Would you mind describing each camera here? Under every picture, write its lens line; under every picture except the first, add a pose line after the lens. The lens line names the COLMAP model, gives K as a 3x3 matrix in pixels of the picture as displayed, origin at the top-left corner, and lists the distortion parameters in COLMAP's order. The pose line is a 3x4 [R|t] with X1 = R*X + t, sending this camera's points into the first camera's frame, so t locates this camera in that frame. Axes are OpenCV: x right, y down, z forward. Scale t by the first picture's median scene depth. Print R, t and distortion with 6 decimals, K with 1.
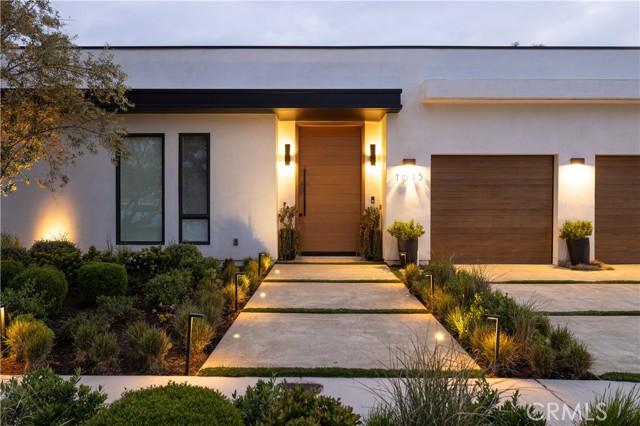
lens RADIAL K [[447.9, 0, 320.0], [0, 447.9, 213.0], [0, 0, 1]] dist [-0.001161, -0.000378]
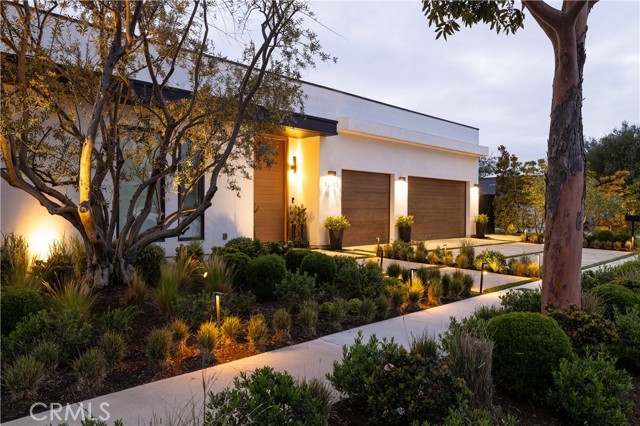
lens RADIAL K [[483.4, 0, 320.0], [0, 483.4, 213.0], [0, 0, 1]] dist [-0.000945, -0.000059]
pose [[0.692493, -0.000945, 0.721424, -0.887217], [-0.002287, 0.999991, 0.003505, 0.001993], [-0.721421, -0.004077, 0.692485, 0.001659]]
